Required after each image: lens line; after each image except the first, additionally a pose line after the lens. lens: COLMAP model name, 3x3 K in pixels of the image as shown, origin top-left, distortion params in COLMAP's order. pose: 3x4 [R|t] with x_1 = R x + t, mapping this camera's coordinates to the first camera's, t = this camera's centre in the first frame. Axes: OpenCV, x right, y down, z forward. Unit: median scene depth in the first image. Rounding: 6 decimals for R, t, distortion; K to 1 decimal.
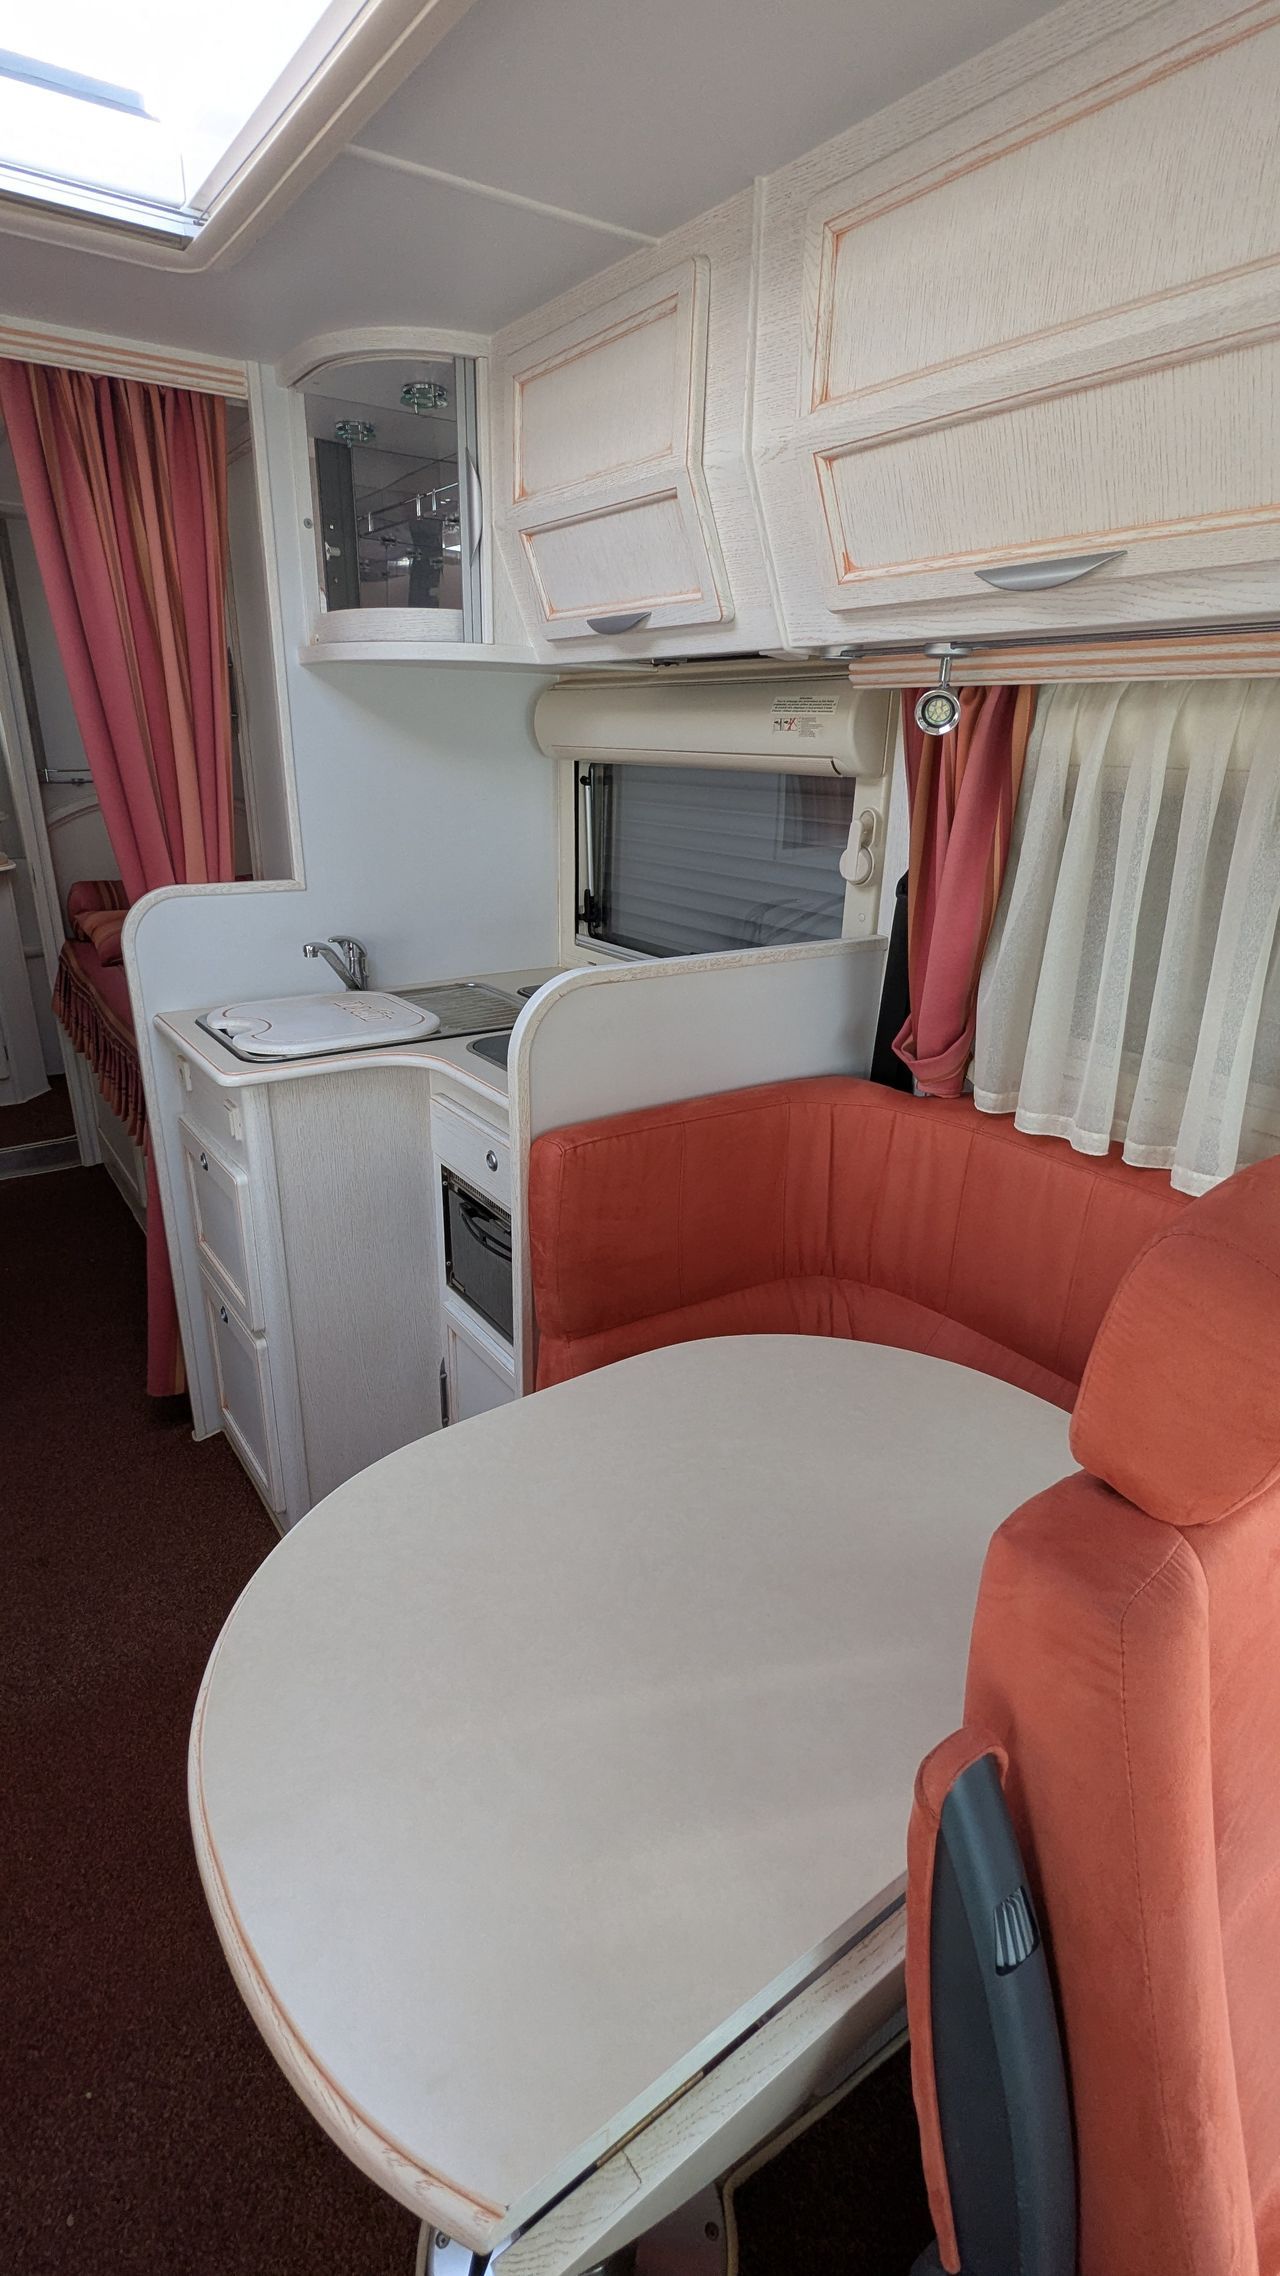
lens RADIAL K [[1073.1, 0, 630.3], [0, 1073.1, 1138.0], [0, 0, 1]] dist [0.002421, 0.001079]
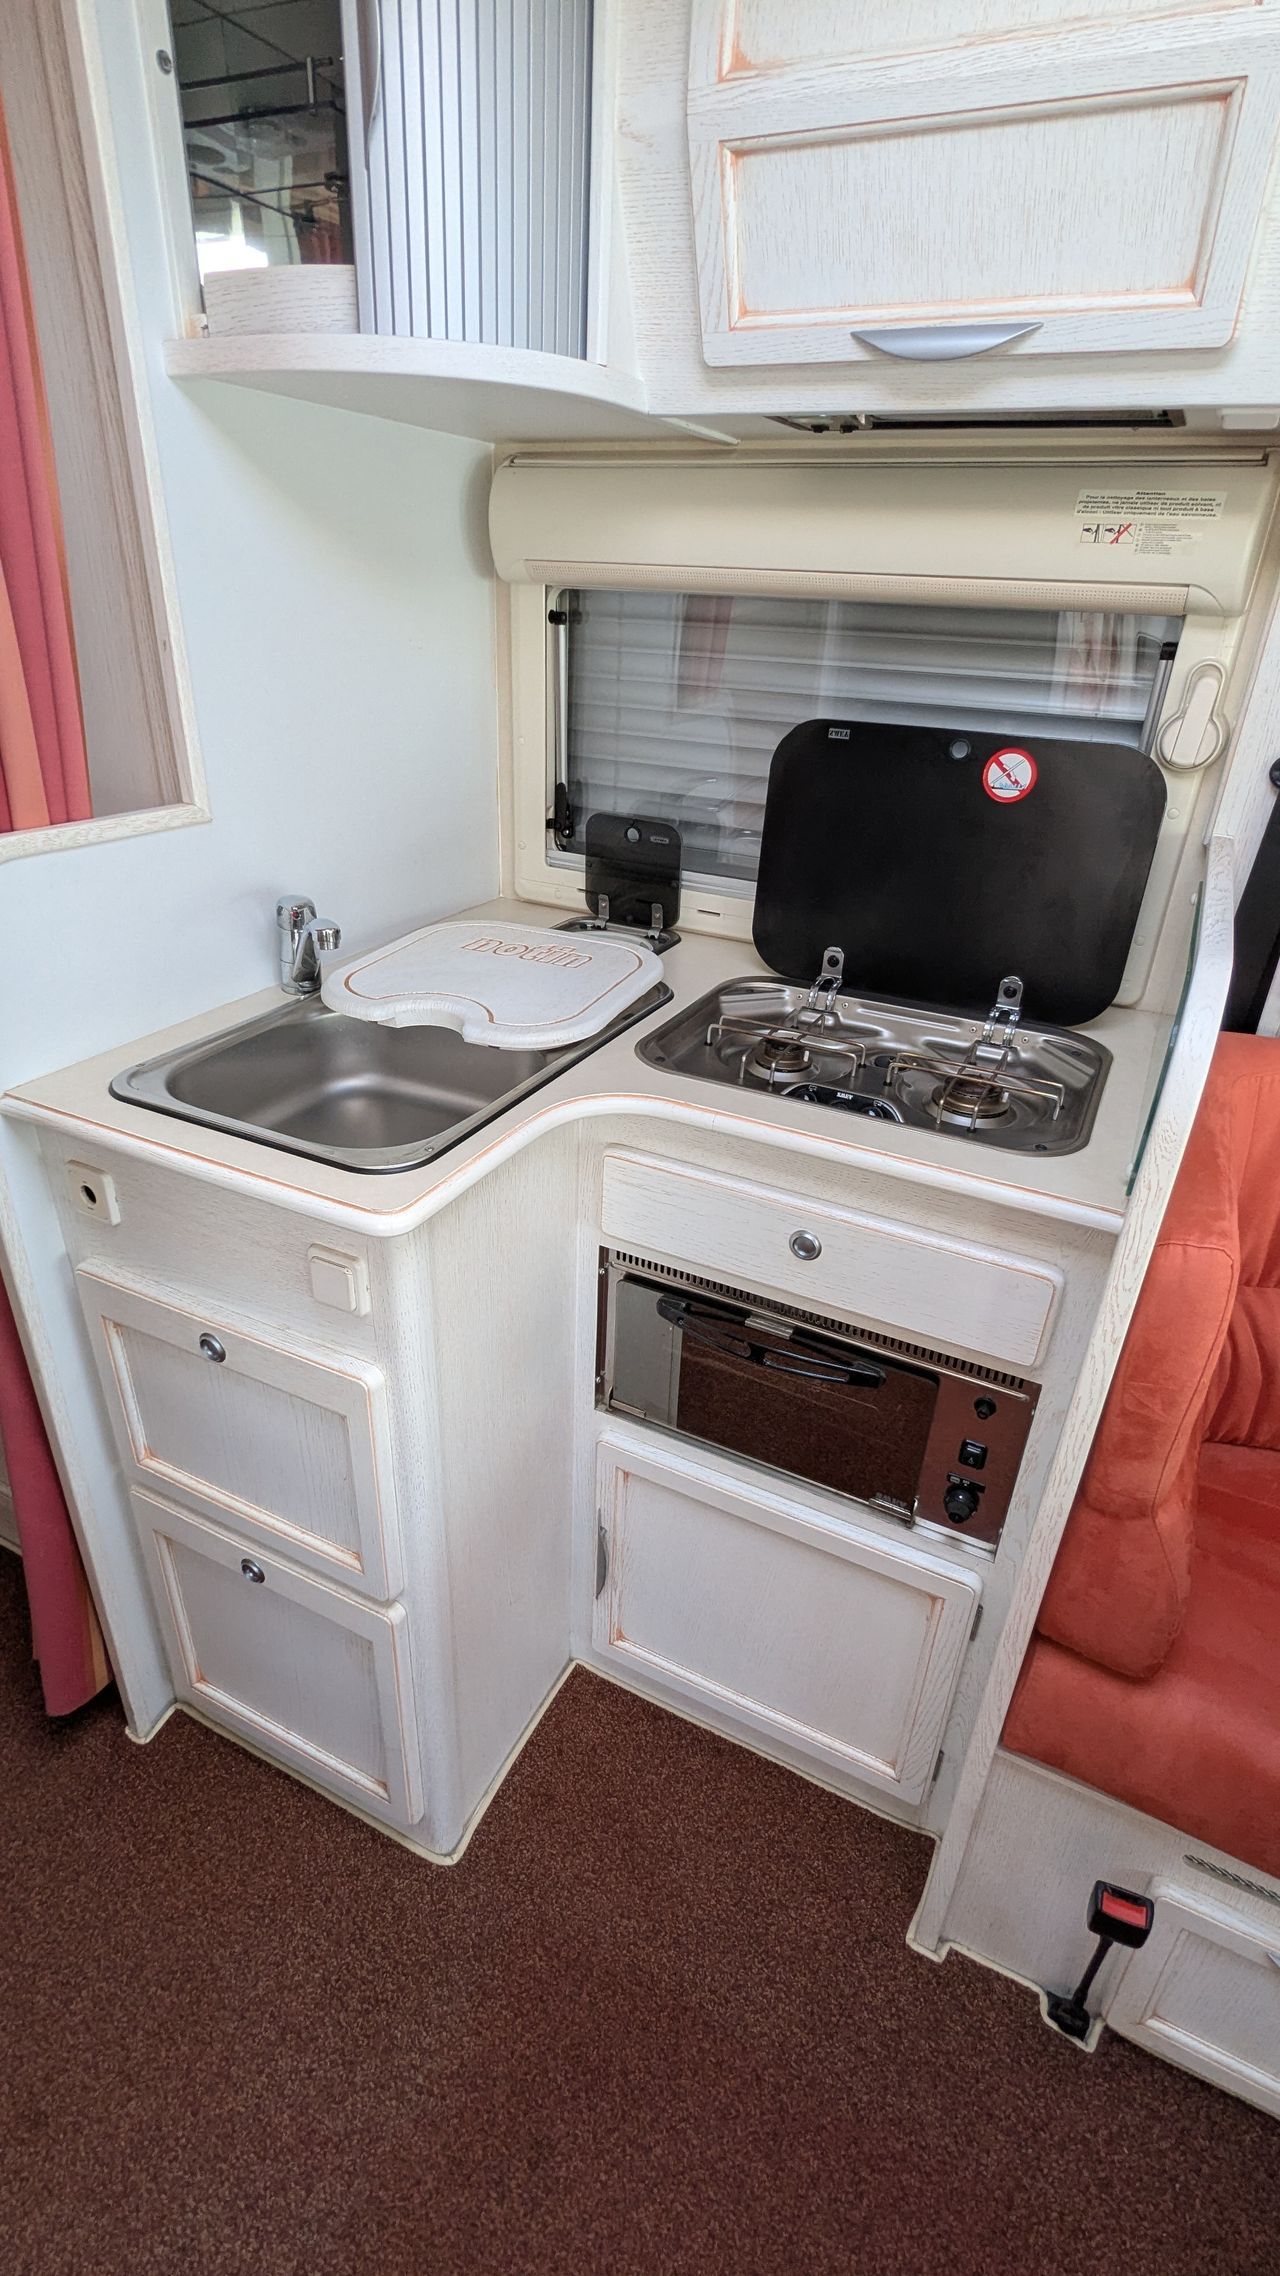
lens RADIAL K [[1073.1, 0, 642.0], [0, 1073.1, 1133.0], [0, 0, 1]] dist [0.002421, 0.001079]
pose [[0.877315, -0.204525, 0.434152, -0.422836], [0.146369, 0.975573, 0.163807, -0.143732], [-0.457050, -0.080164, 0.885821, 0.425746]]
